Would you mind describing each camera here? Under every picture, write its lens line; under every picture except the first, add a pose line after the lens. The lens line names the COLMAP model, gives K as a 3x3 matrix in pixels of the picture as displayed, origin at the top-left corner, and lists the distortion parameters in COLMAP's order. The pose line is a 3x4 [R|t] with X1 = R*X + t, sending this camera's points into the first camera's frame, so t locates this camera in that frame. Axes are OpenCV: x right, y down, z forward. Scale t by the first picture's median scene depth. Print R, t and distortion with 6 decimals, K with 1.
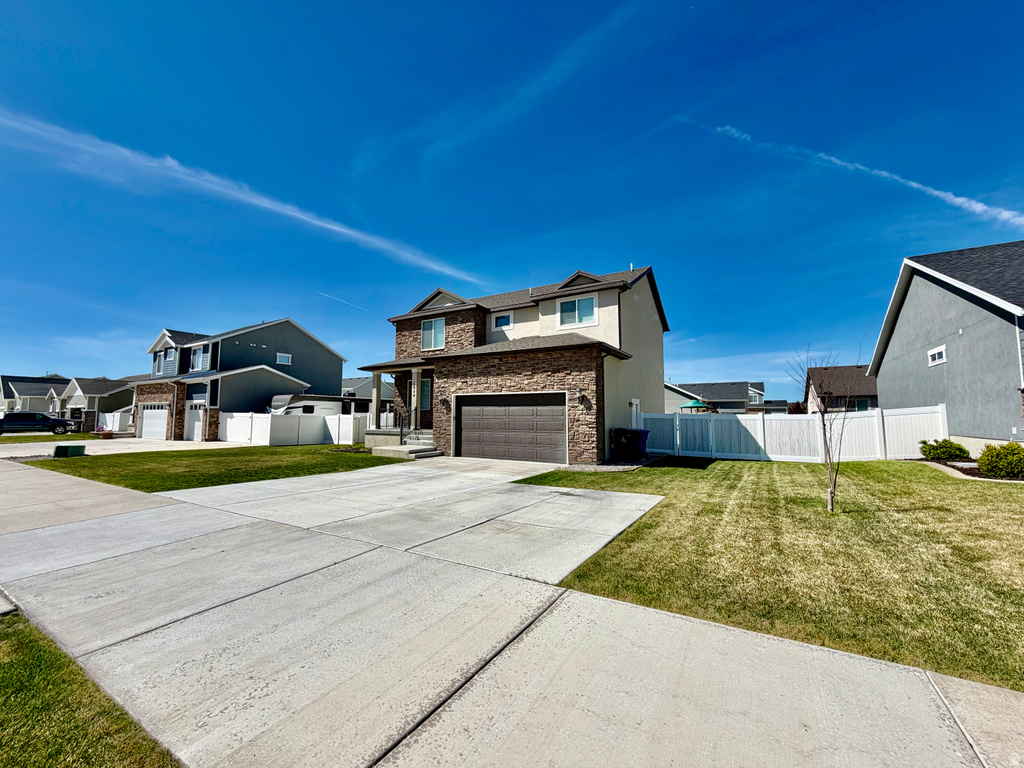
lens RADIAL K [[406.5, 0, 512.0], [0, 406.5, 384.0], [0, 0, 1]] dist [0.000762, 0.000290]
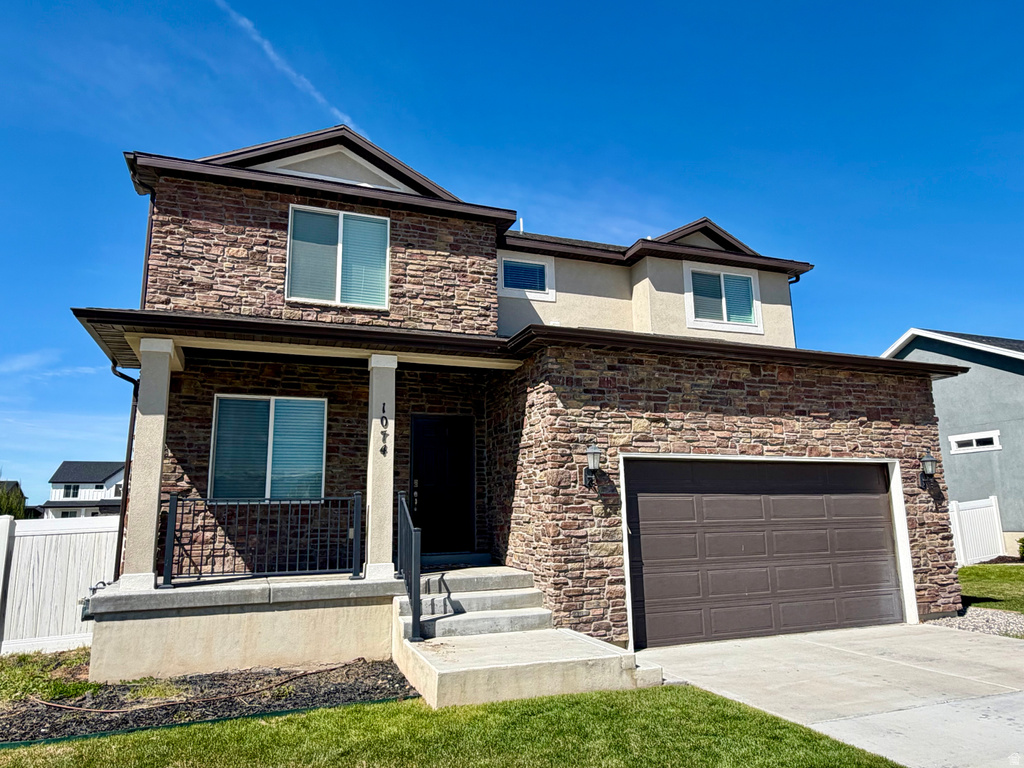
lens RADIAL K [[675.7, 0, 512.0], [0, 675.7, 384.0], [0, 0, 1]] dist [-0.001161, 0.000552]
pose [[0.615313, 0.139159, 0.775903, -0.624033], [-0.044759, 0.988874, -0.141860, 0.050447], [-0.787011, 0.052560, 0.614695, 0.725293]]
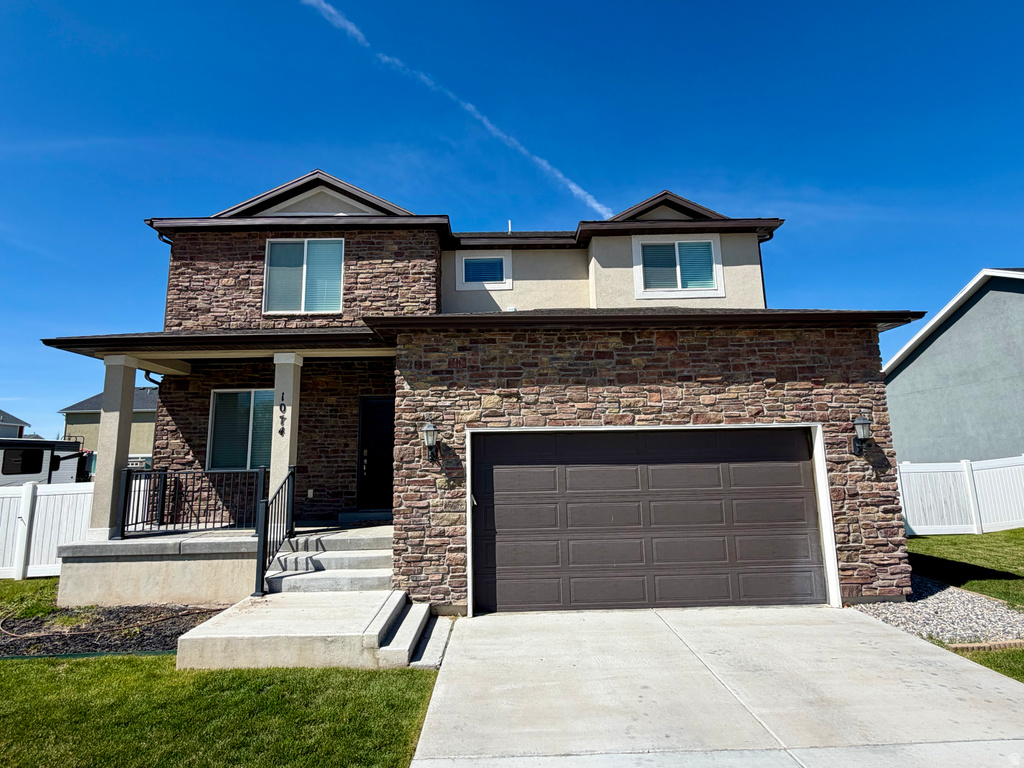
lens RADIAL K [[496.2, 0, 510.1], [0, 496.2, 381.5], [0, 0, 1]] dist [0.000412, 0.000134]
pose [[0.849083, 0.060474, 0.524786, -0.337680], [-0.020153, 0.996411, -0.082215, 0.018563], [-0.527875, 0.059232, 0.847254, 0.613458]]
